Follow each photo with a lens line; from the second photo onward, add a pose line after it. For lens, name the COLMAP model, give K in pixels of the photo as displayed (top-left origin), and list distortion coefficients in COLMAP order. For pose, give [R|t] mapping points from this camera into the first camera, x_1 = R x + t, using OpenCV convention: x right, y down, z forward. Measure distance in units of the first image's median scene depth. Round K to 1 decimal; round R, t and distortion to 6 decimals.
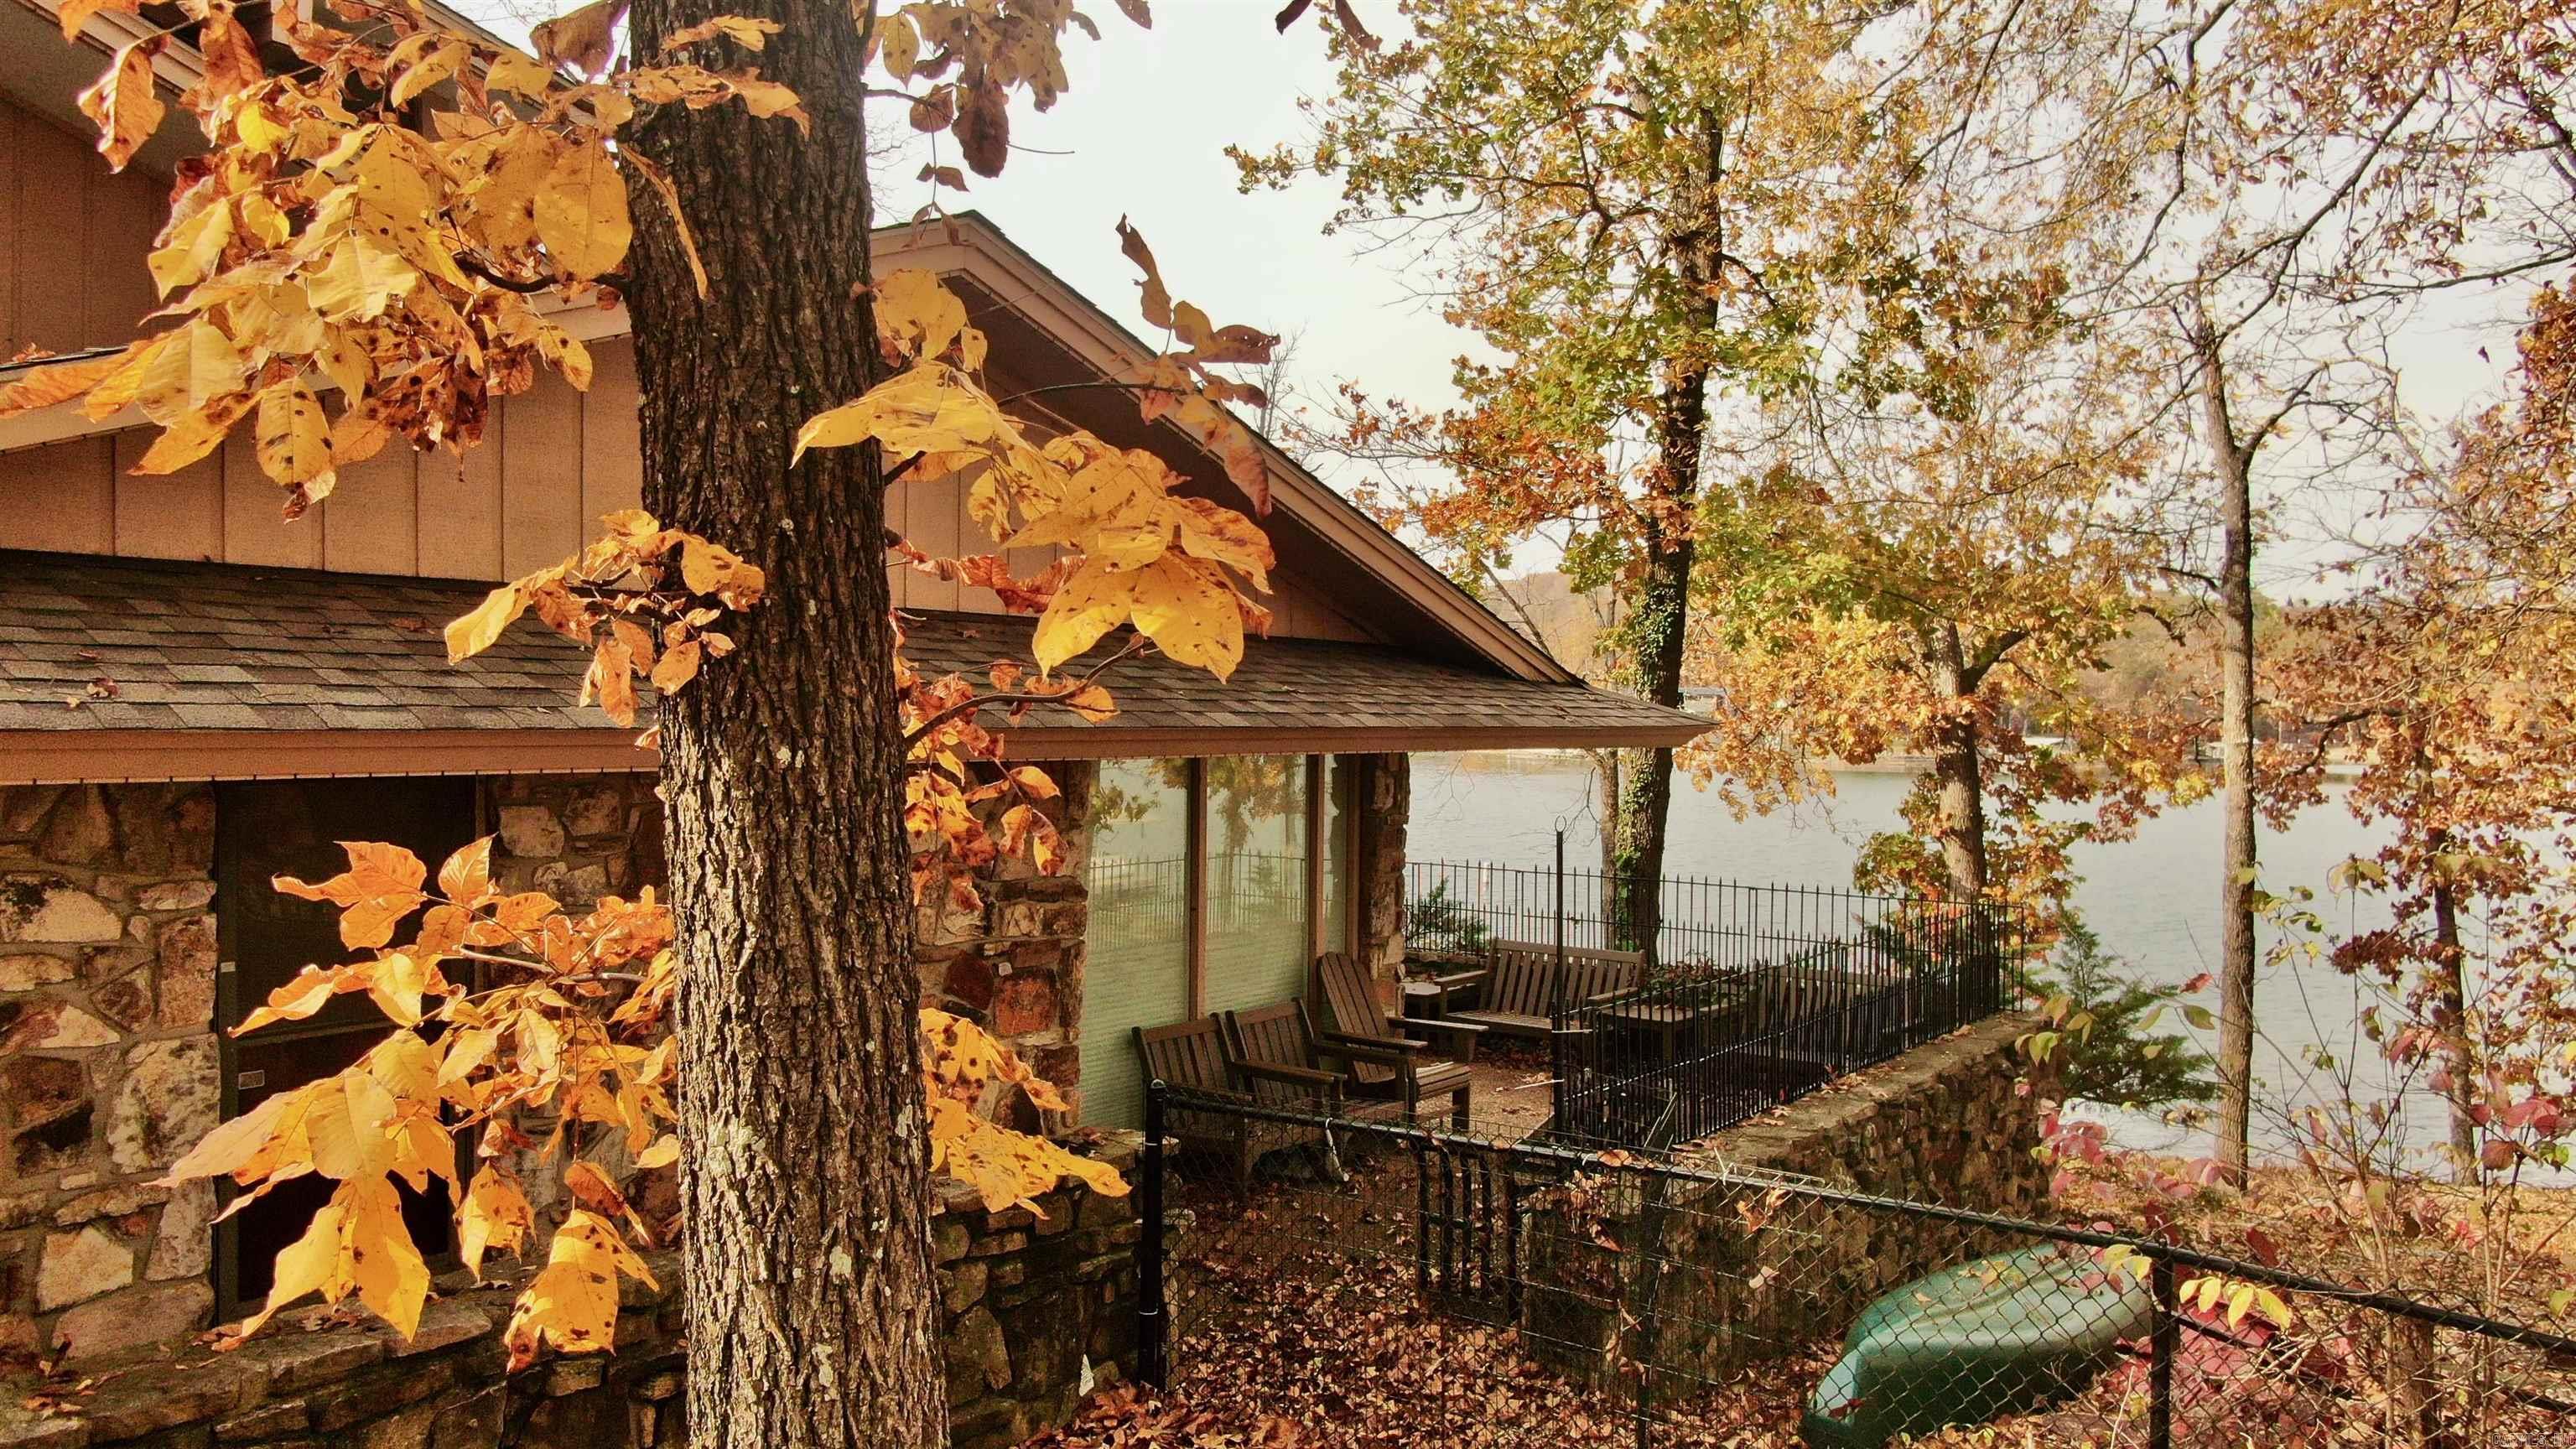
lens RADIAL K [[1845.0, 0, 1288.0], [0, 1845.0, 724.5], [0, 0, 1]] dist [-0.008336, 0.004322]
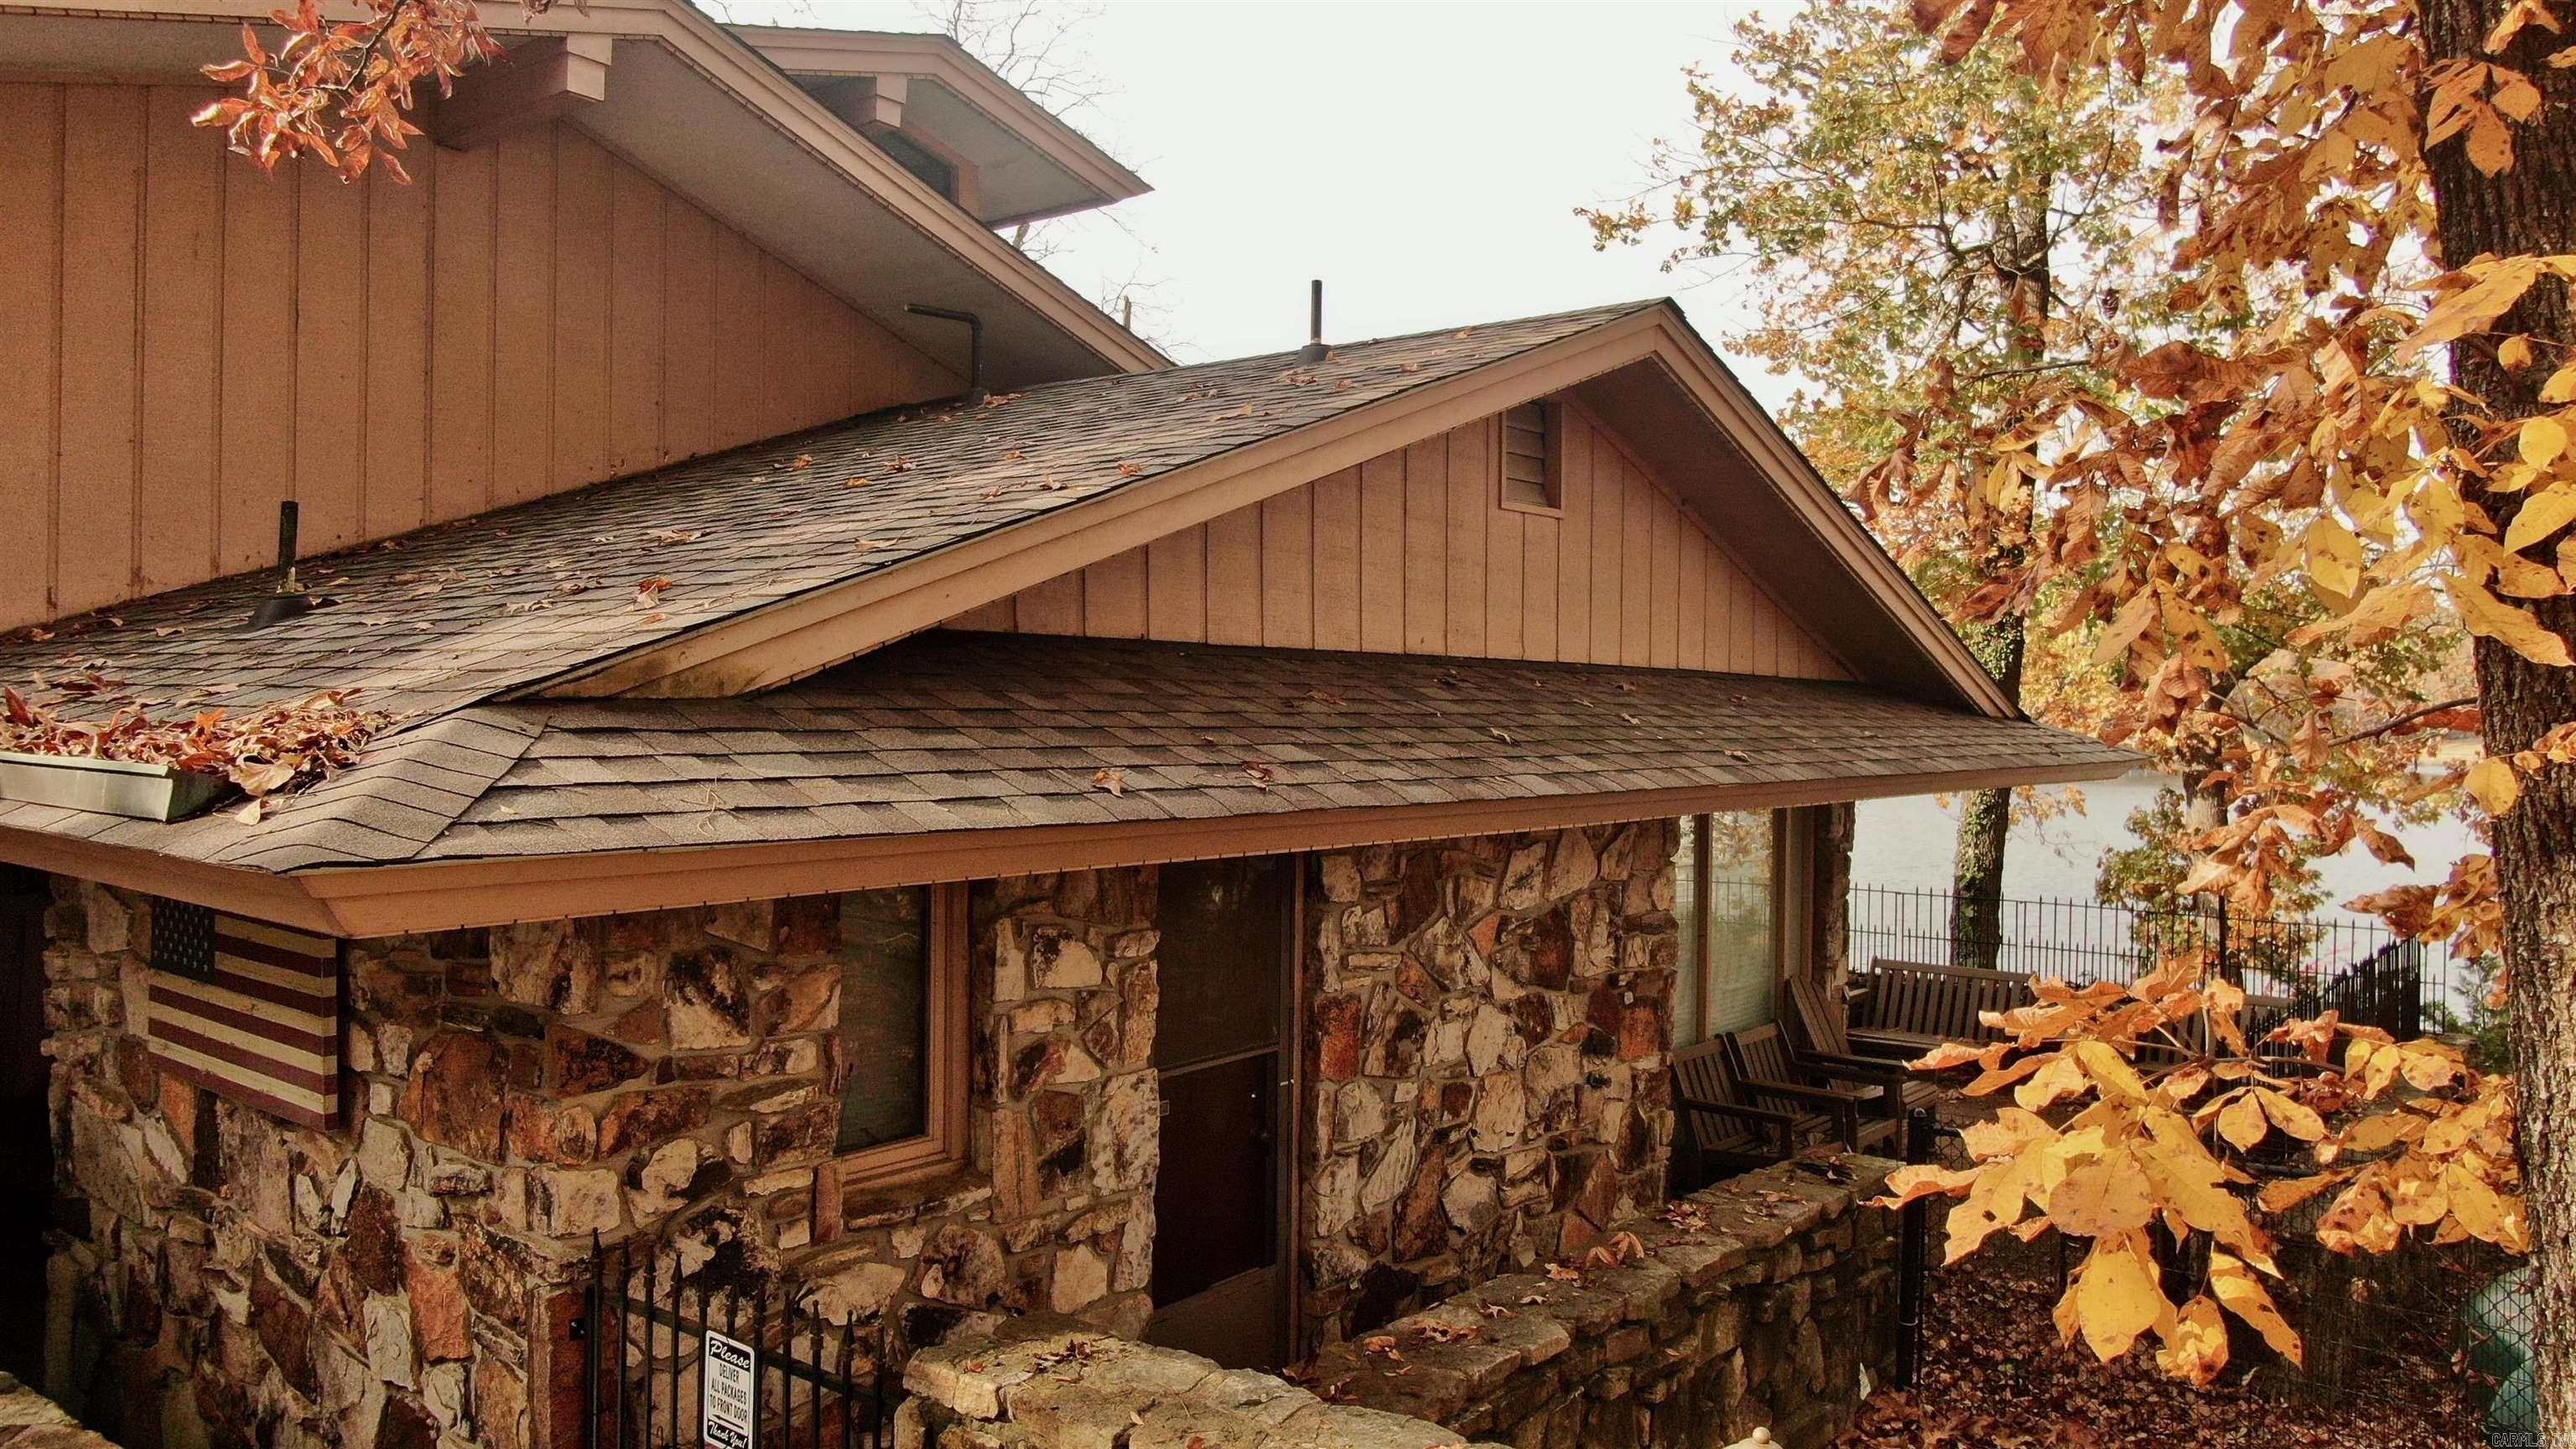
lens RADIAL K [[1845.0, 0, 1288.0], [0, 1845.0, 724.5], [0, 0, 1]] dist [-0.008336, 0.004322]
pose [[0.999908, 0.003501, -0.013106, -0.491276], [-0.003458, 0.999989, 0.003310, -0.042195], [0.013118, -0.003265, 0.999909, -0.104417]]
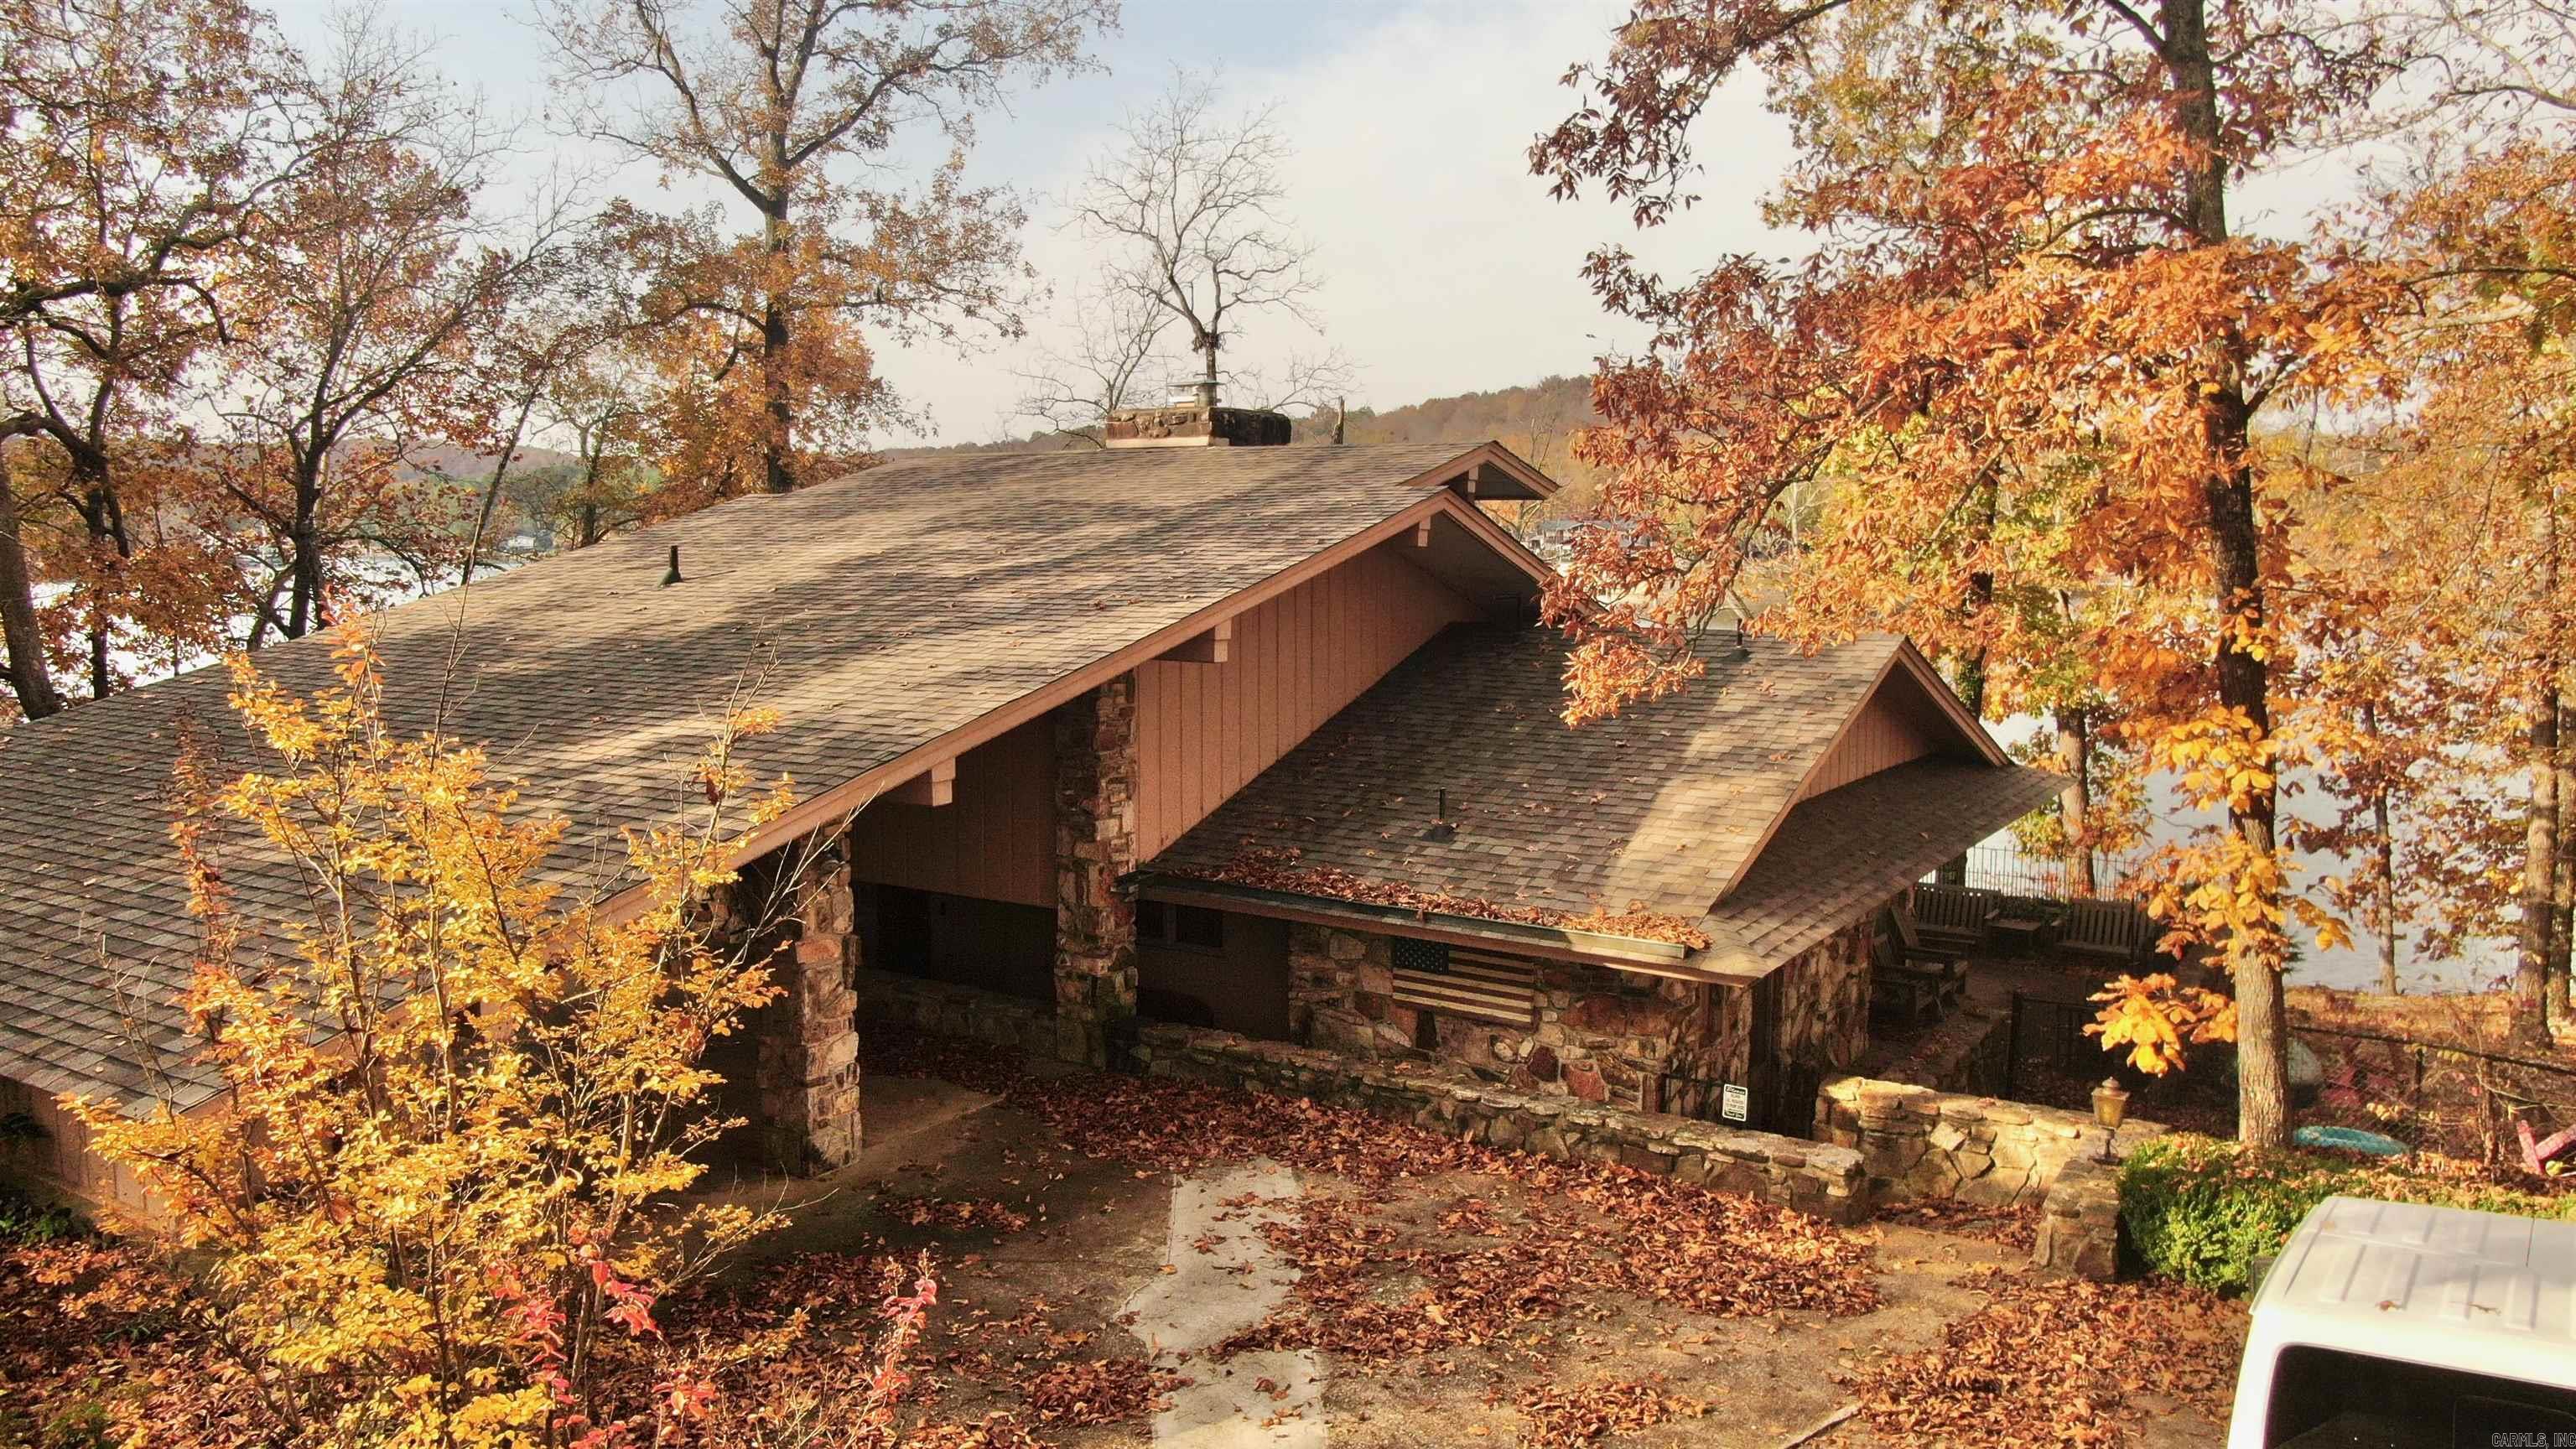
lens RADIAL K [[1986.8, 0, 1288.0], [0, 1986.8, 724.5], [0, 0, 1]] dist [-0.004216, 0.002427]
pose [[0.994090, -0.015091, 0.107509, -1.703824], [0.002940, 0.993670, 0.112296, -0.625279], [-0.108523, -0.111316, 0.987842, -2.046717]]
